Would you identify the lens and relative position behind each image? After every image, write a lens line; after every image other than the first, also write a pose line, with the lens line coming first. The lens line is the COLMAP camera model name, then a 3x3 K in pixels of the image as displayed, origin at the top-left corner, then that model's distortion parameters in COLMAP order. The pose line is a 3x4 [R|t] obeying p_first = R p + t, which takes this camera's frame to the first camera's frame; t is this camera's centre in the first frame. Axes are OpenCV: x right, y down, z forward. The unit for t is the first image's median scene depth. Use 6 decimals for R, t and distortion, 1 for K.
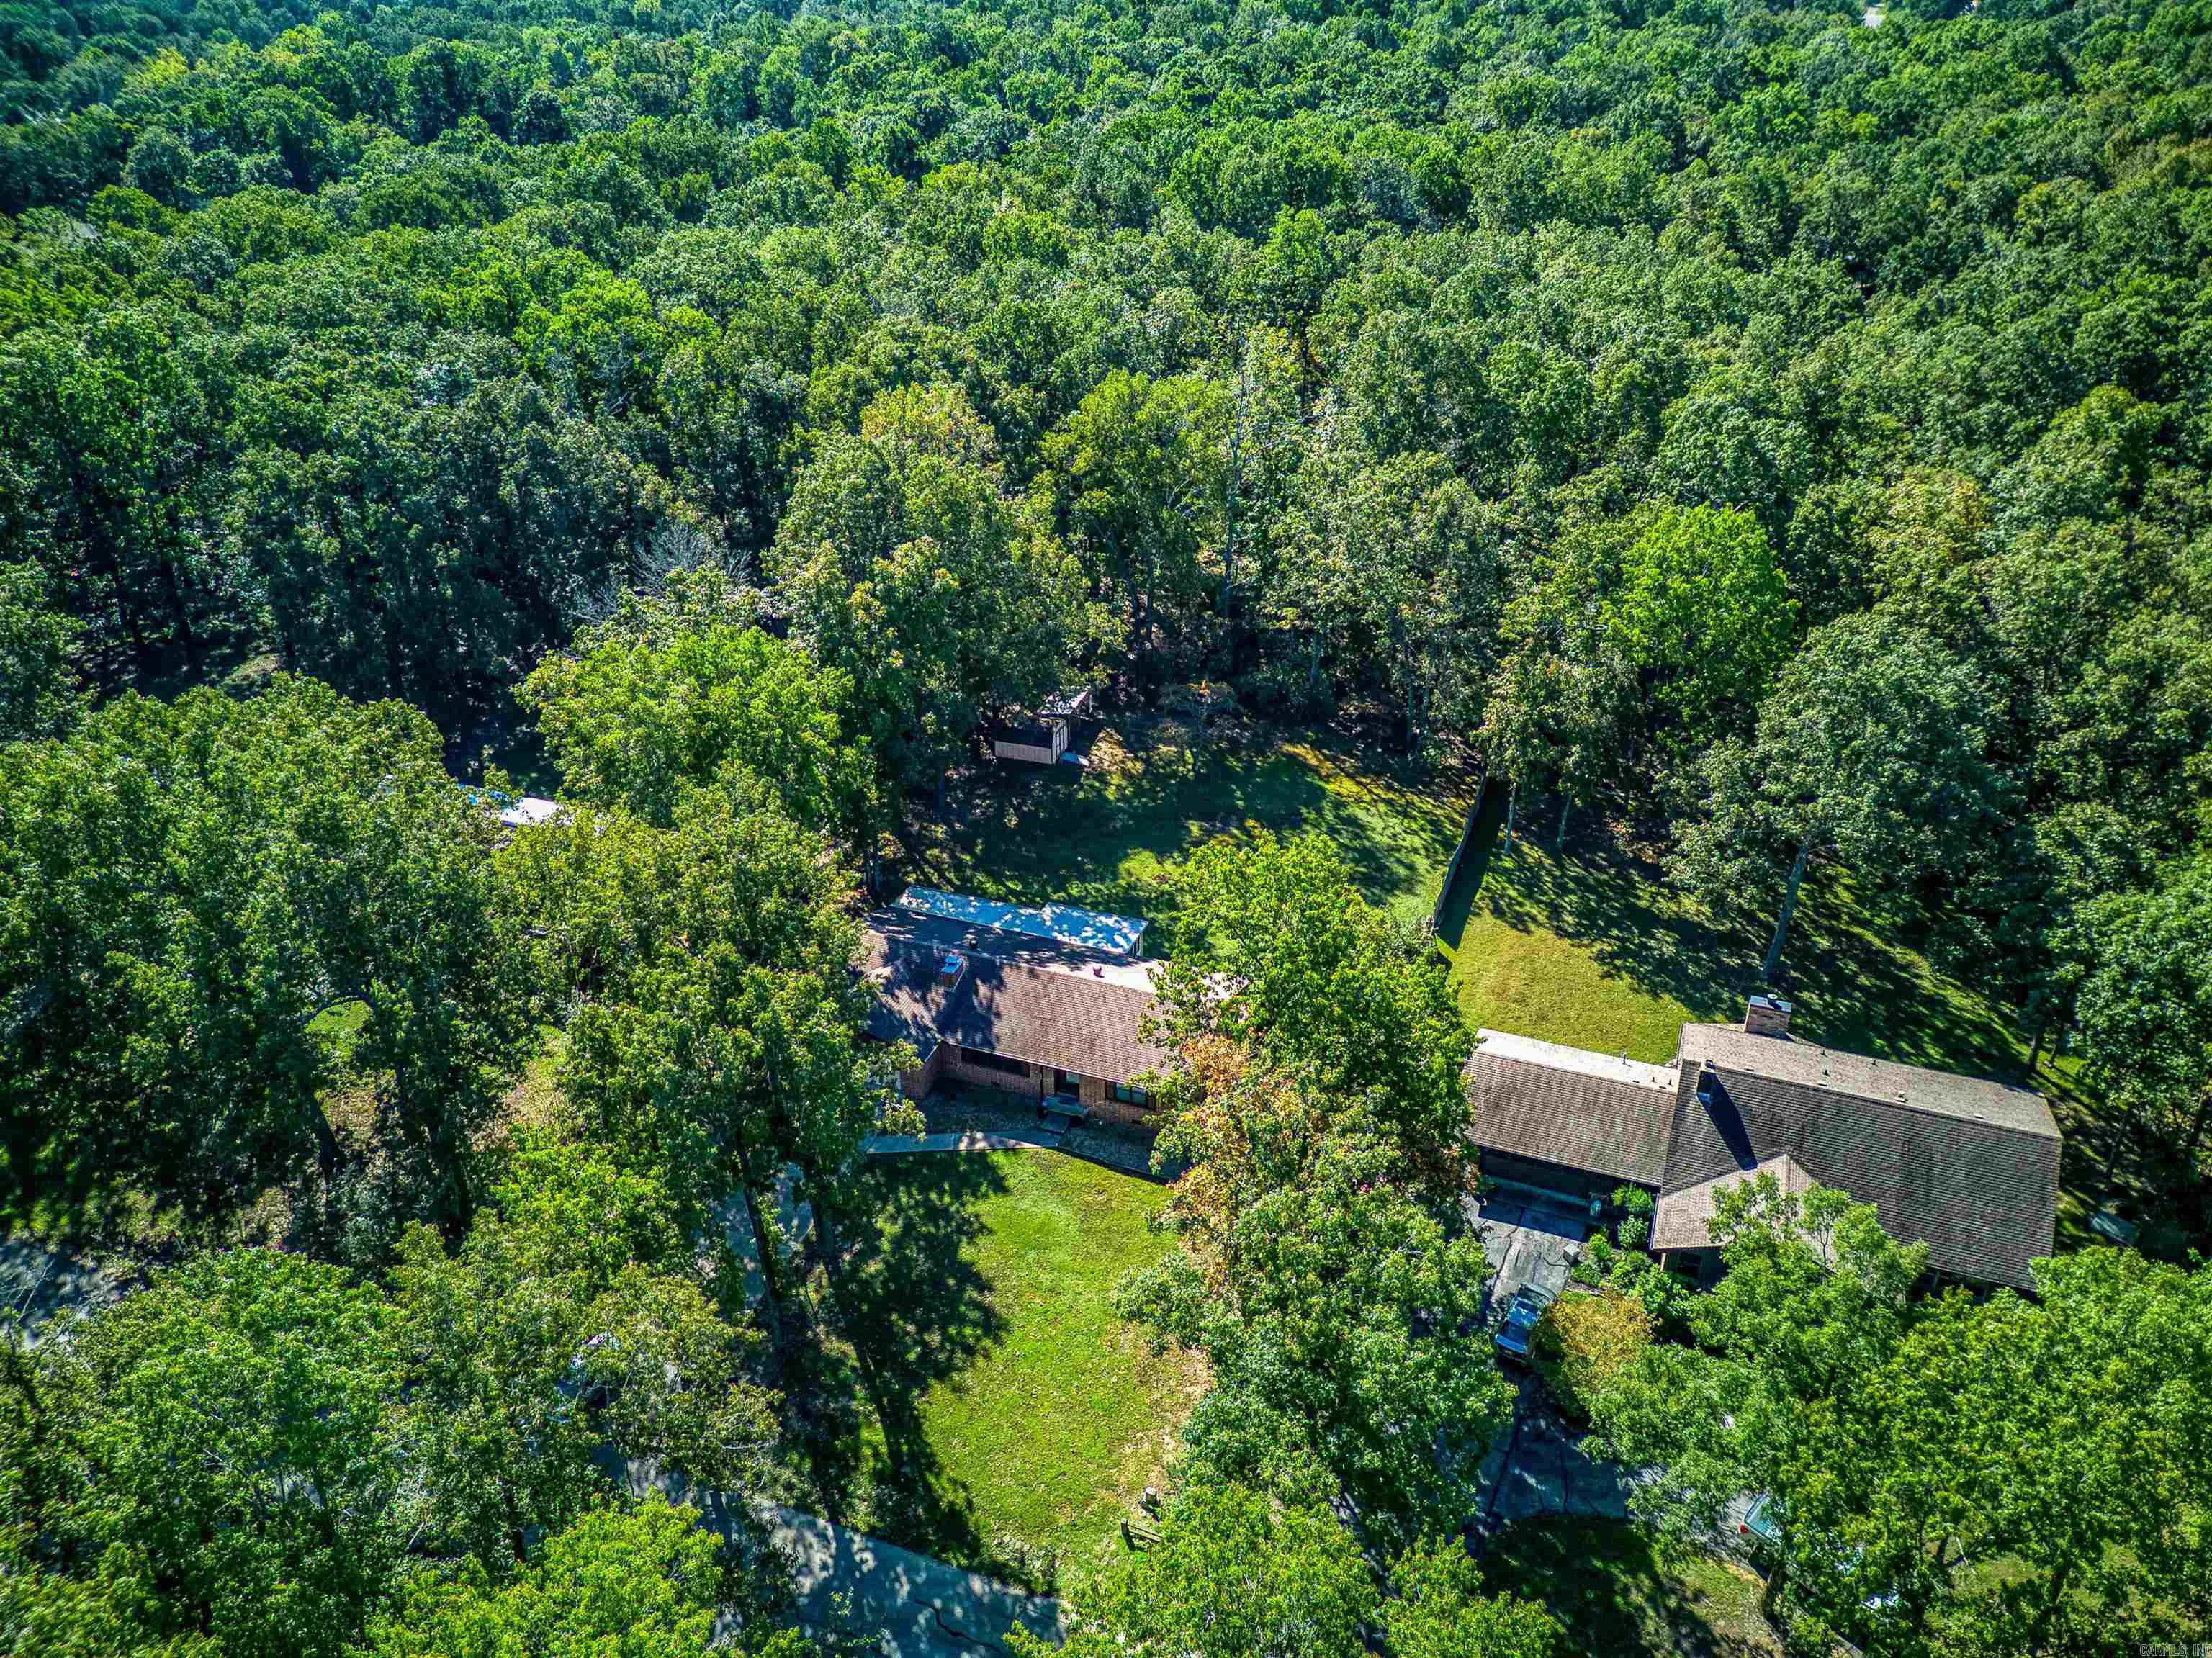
lens RADIAL K [[1682.8, 0, 1139.4], [0, 1682.8, 821.8], [0, 0, 1]] dist [0.059649, -0.070664]
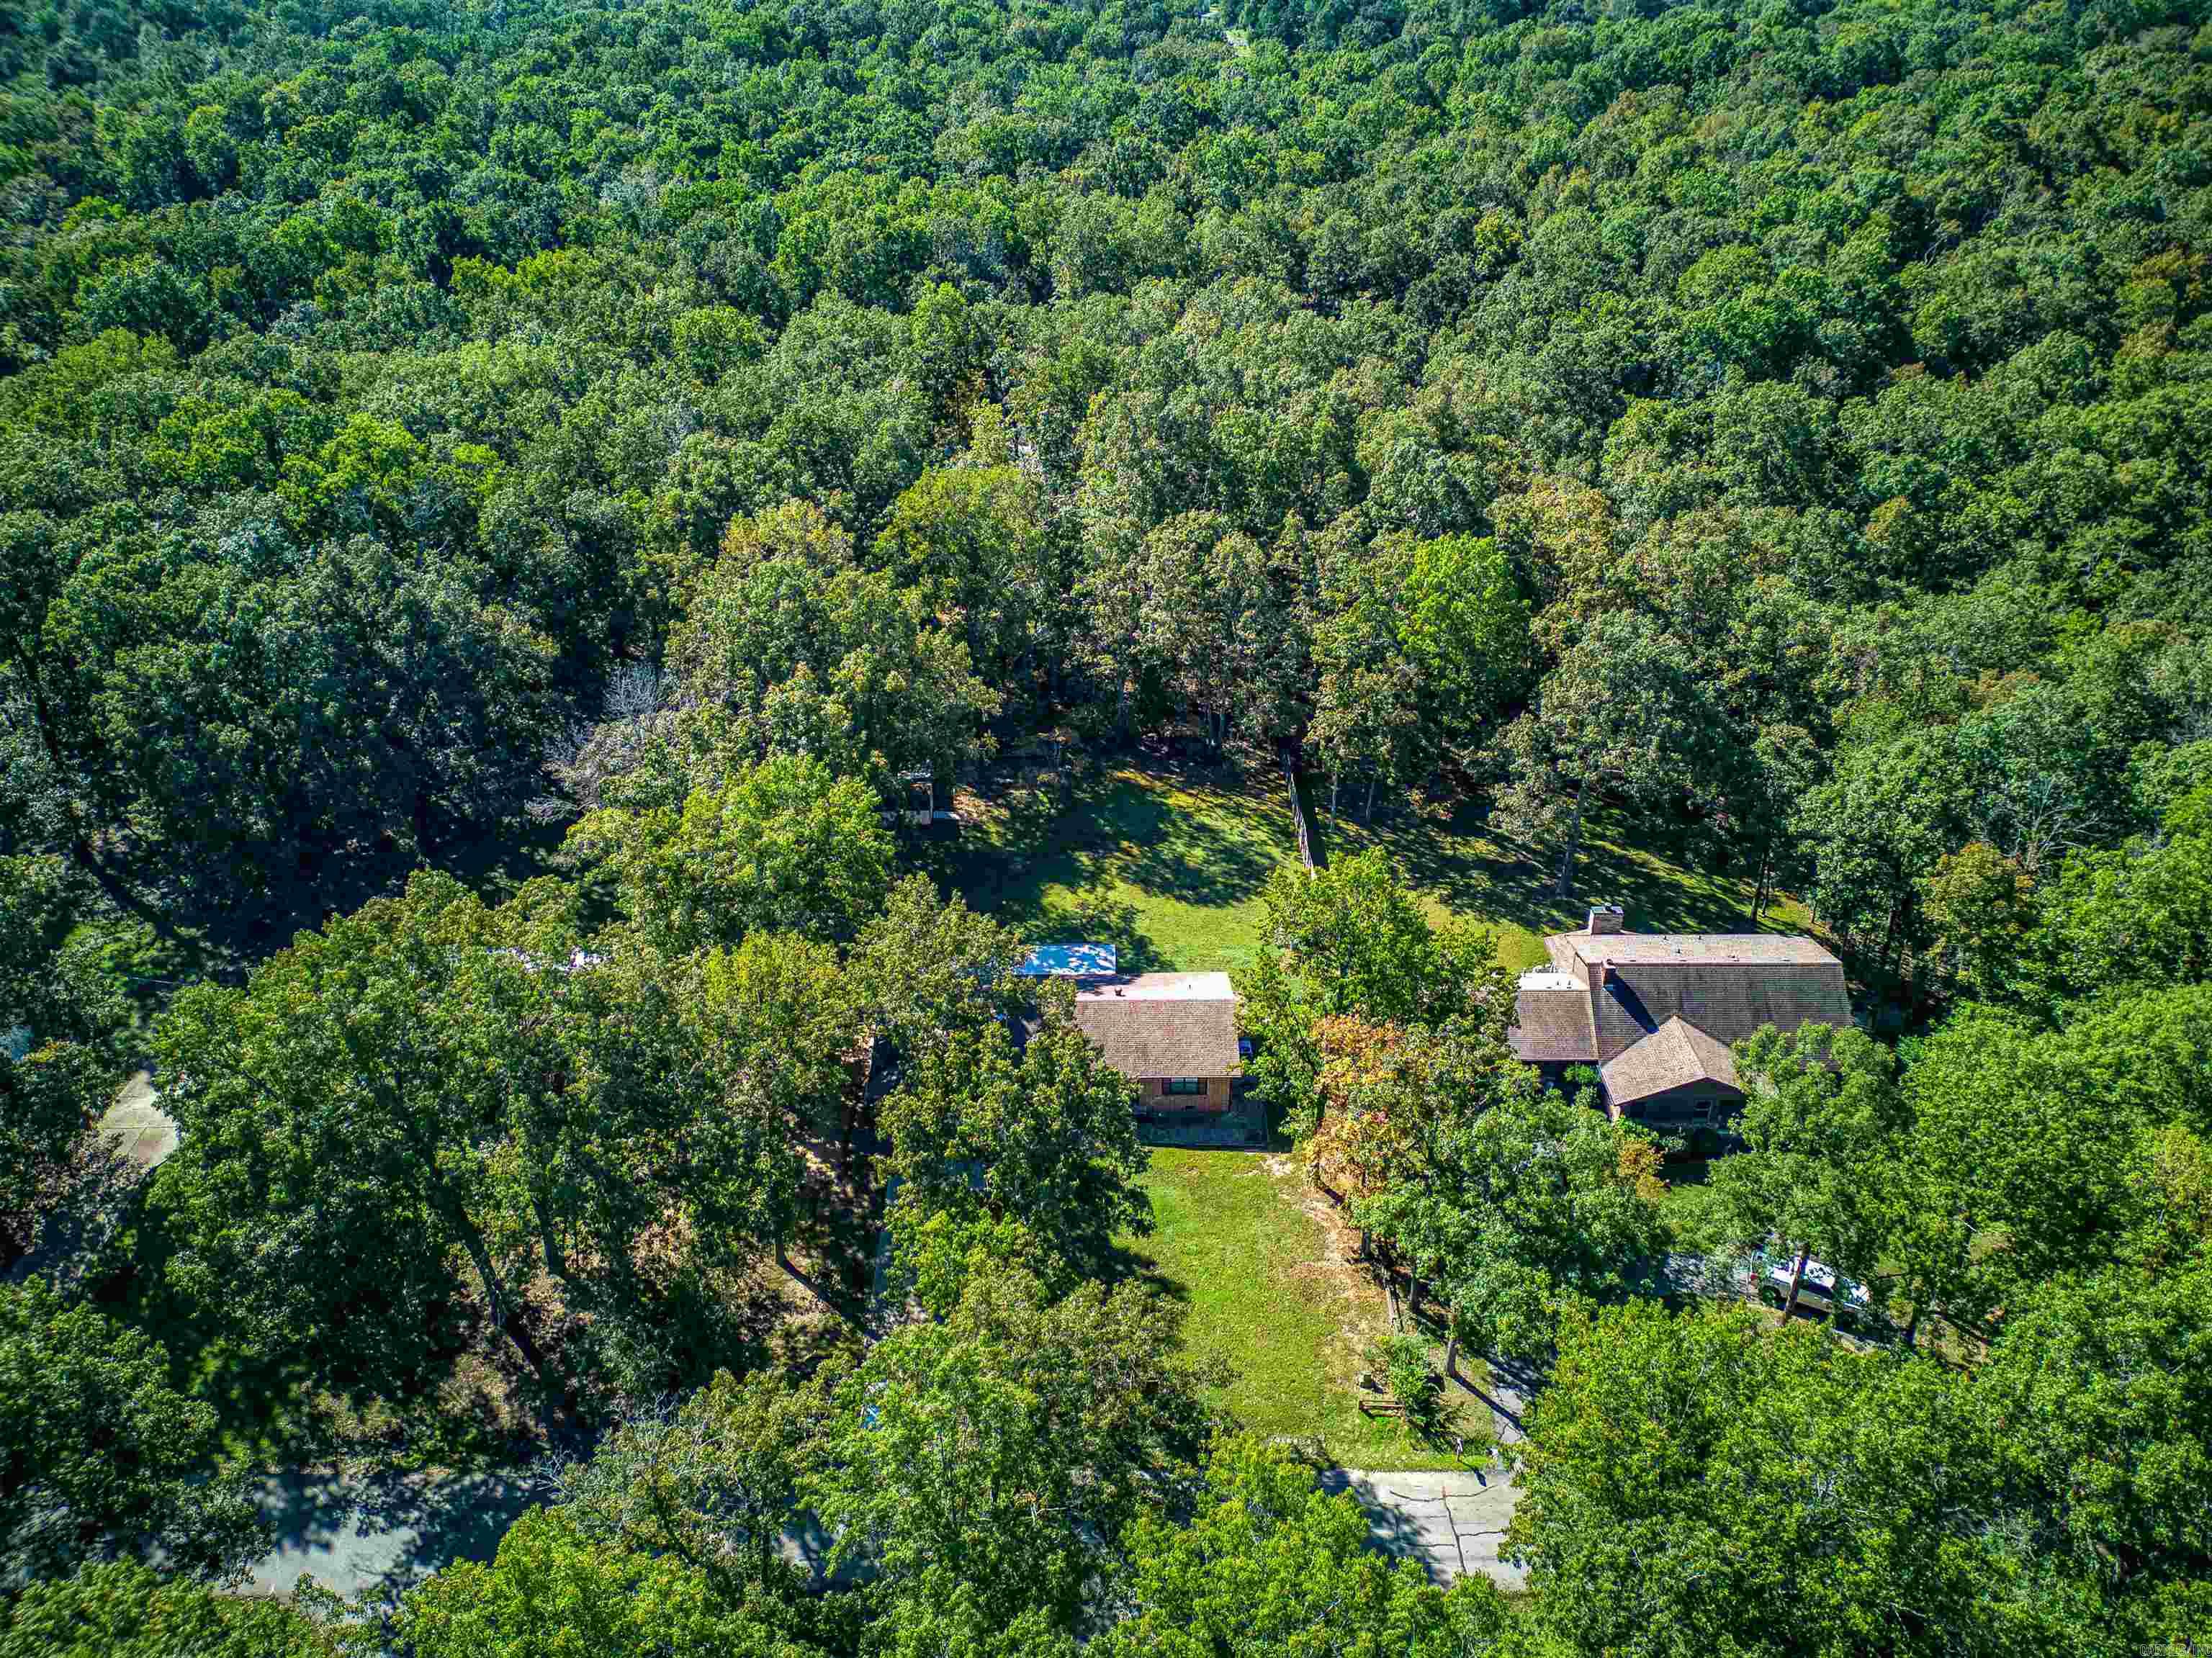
lens RADIAL K [[1682.8, 0, 1139.4], [0, 1682.8, 821.8], [0, 0, 1]] dist [0.059649, -0.070664]
pose [[0.926887, -0.173719, 0.332719, -0.356250], [0.170348, 0.984591, 0.039519, -0.067983], [-0.334457, 0.020048, 0.942198, -0.113276]]
